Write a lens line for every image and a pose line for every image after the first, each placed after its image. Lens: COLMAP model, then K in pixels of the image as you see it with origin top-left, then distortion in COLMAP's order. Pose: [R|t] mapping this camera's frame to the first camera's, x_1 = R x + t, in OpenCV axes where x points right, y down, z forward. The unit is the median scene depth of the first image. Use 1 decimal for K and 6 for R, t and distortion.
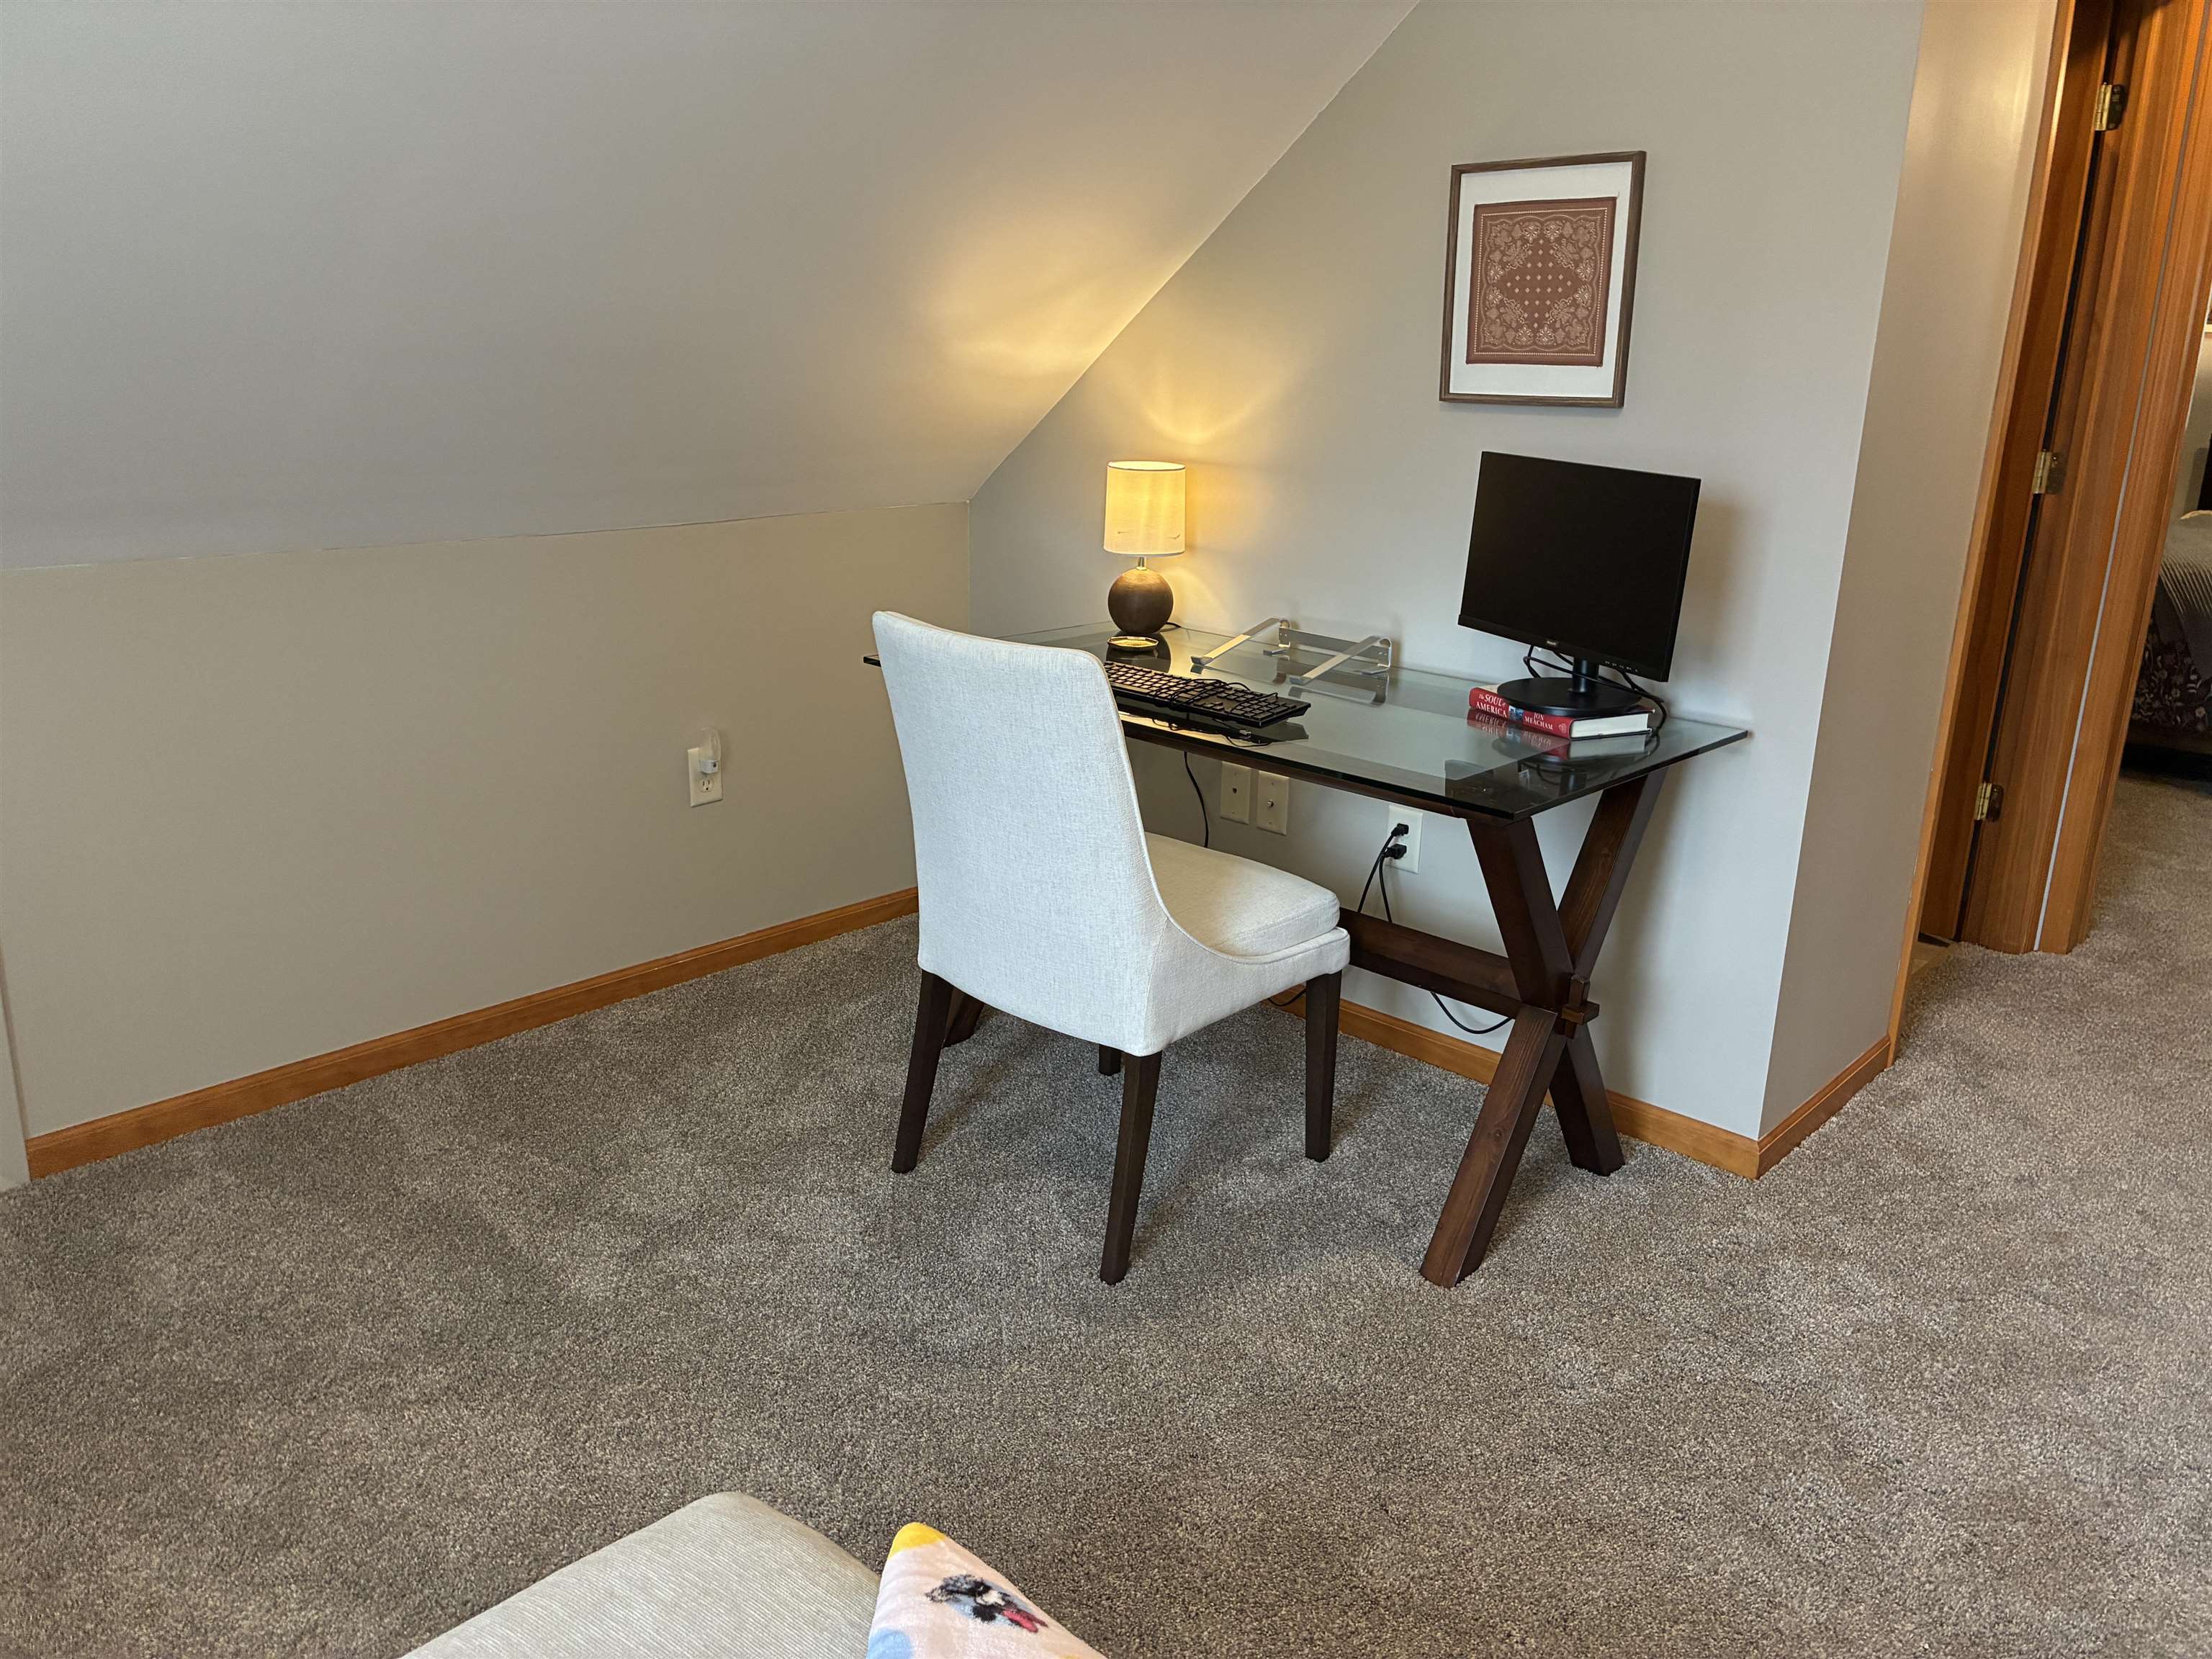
lens RADIAL K [[1666.9, 0, 1106.0], [0, 1666.9, 829.5], [0, 0, 1]] dist [0.044248, -0.071780]
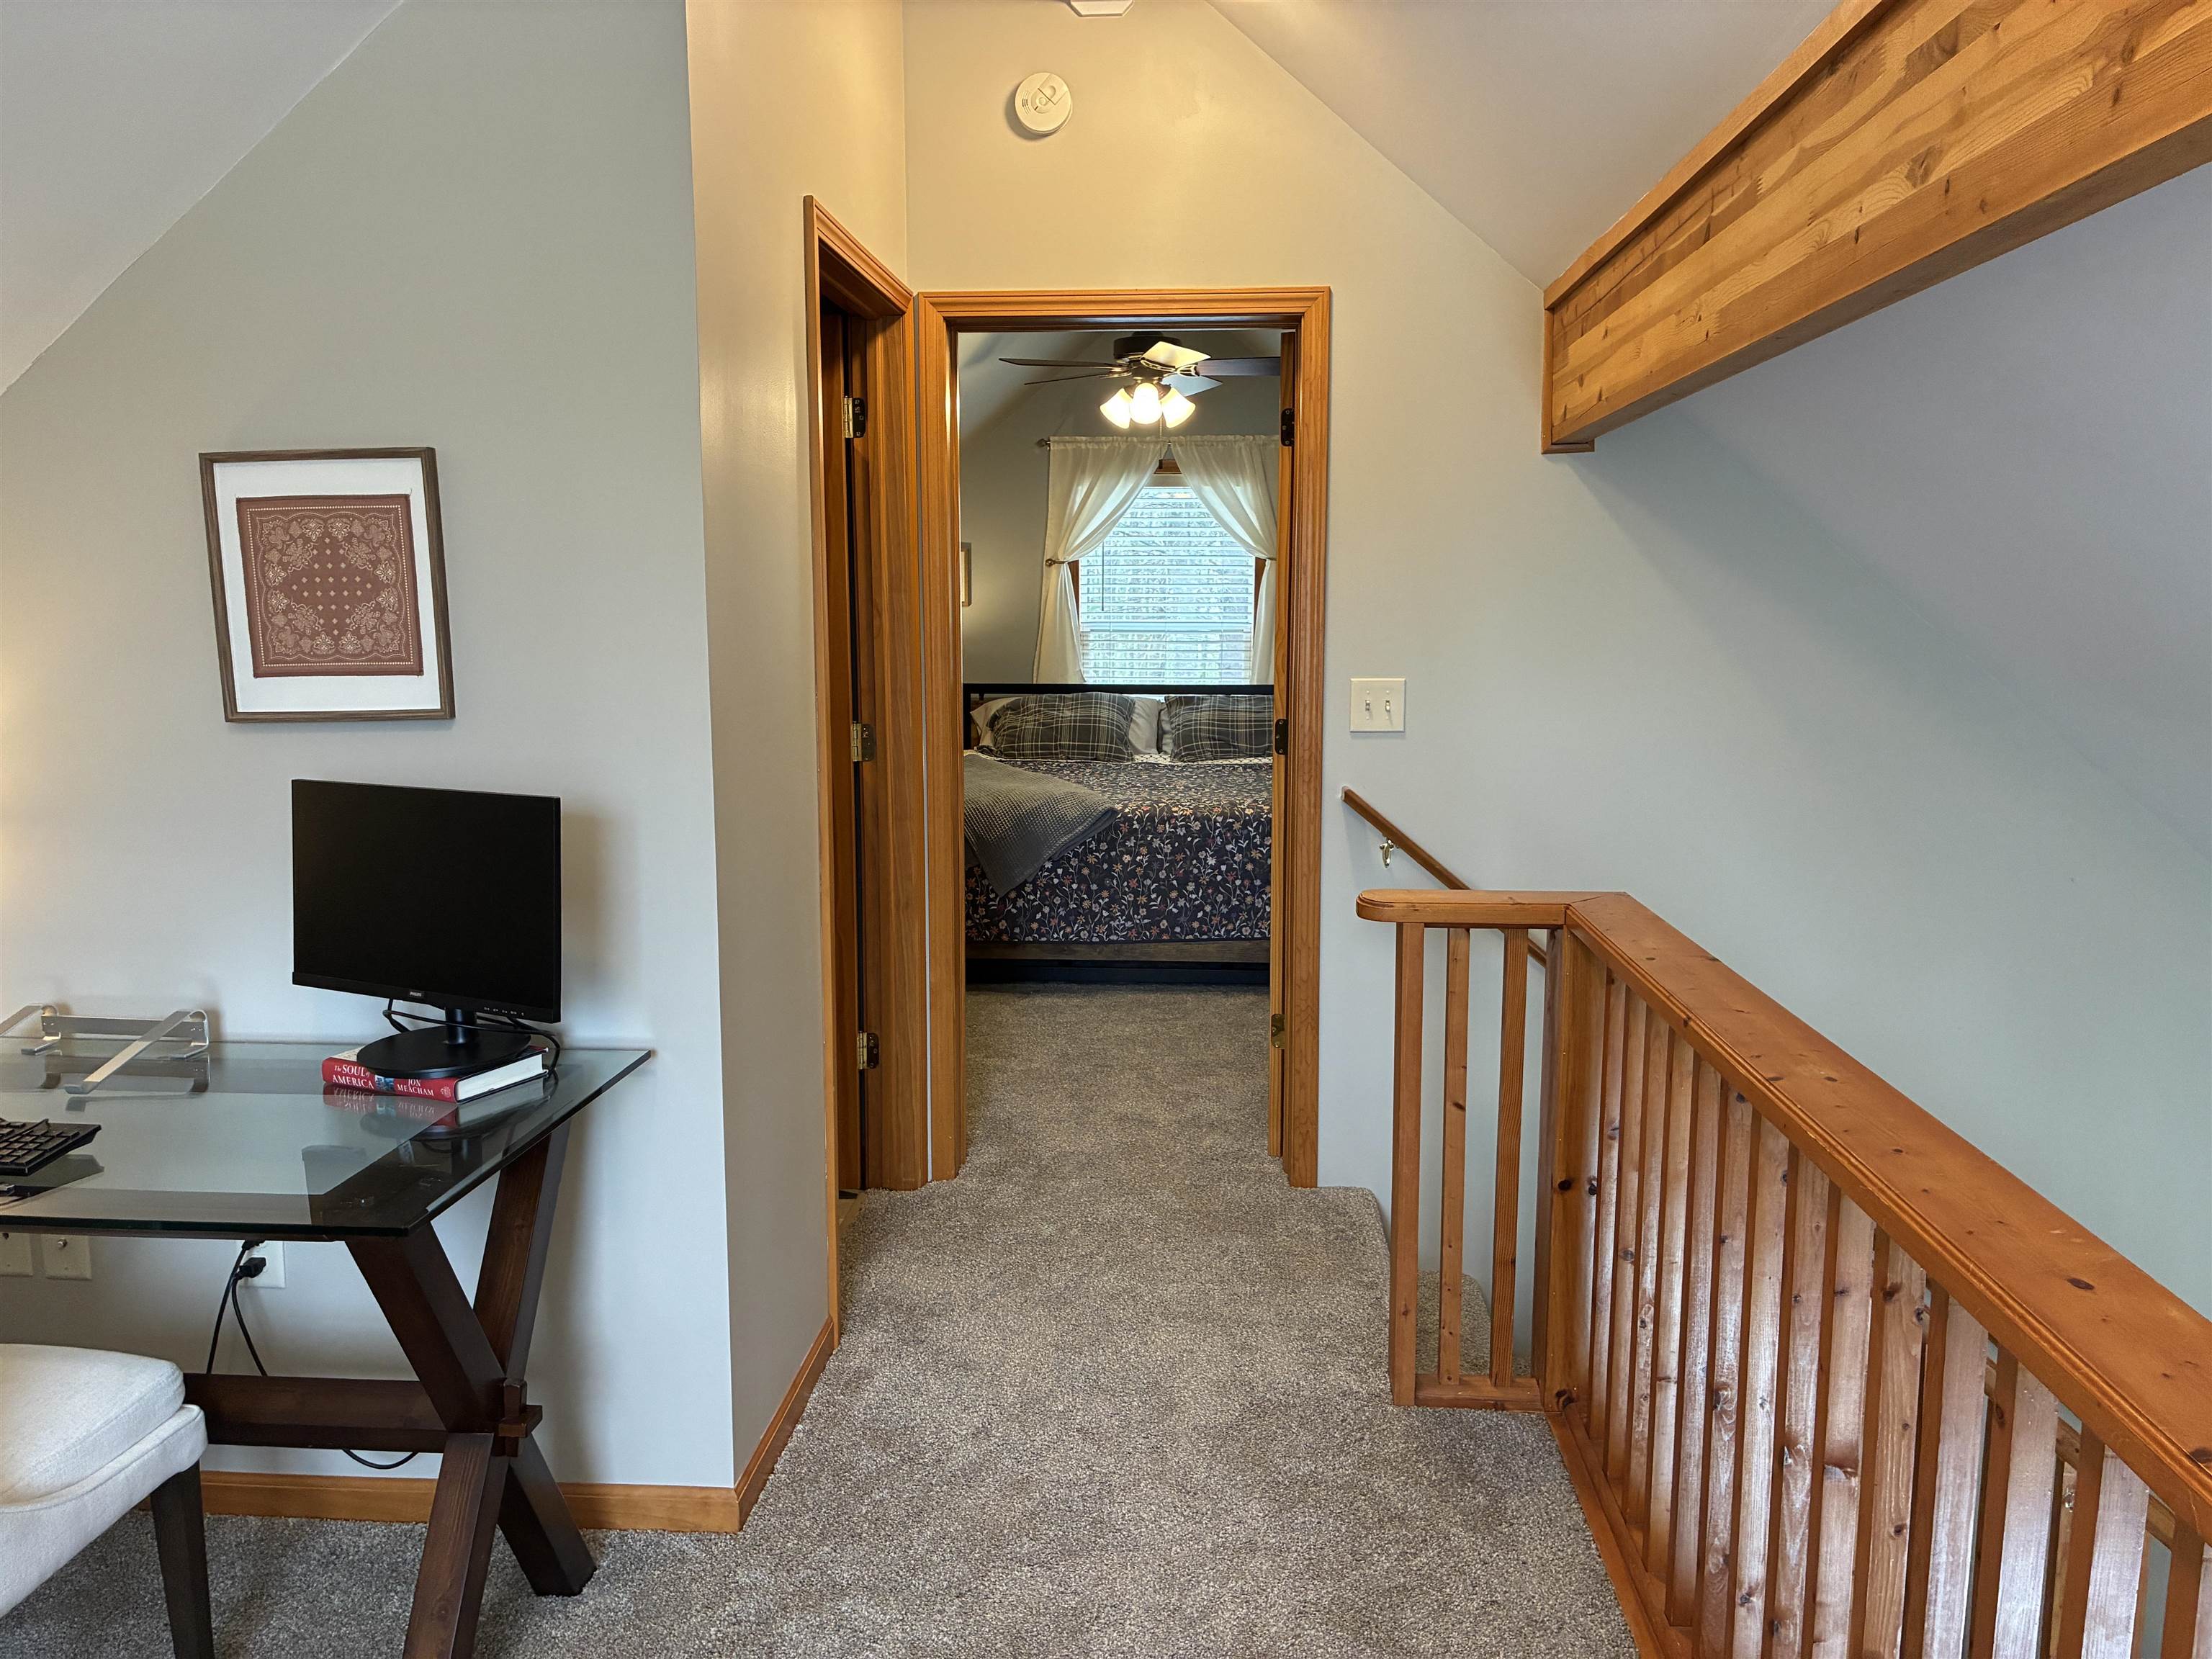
lens RADIAL K [[1666.9, 0, 1106.0], [0, 1666.9, 829.5], [0, 0, 1]] dist [0.044248, -0.071780]
pose [[0.780841, -0.103344, 0.616122, 0.022787], [0.193941, 0.977596, -0.081816, -0.053308], [-0.593864, 0.183376, 0.783390, 0.103422]]
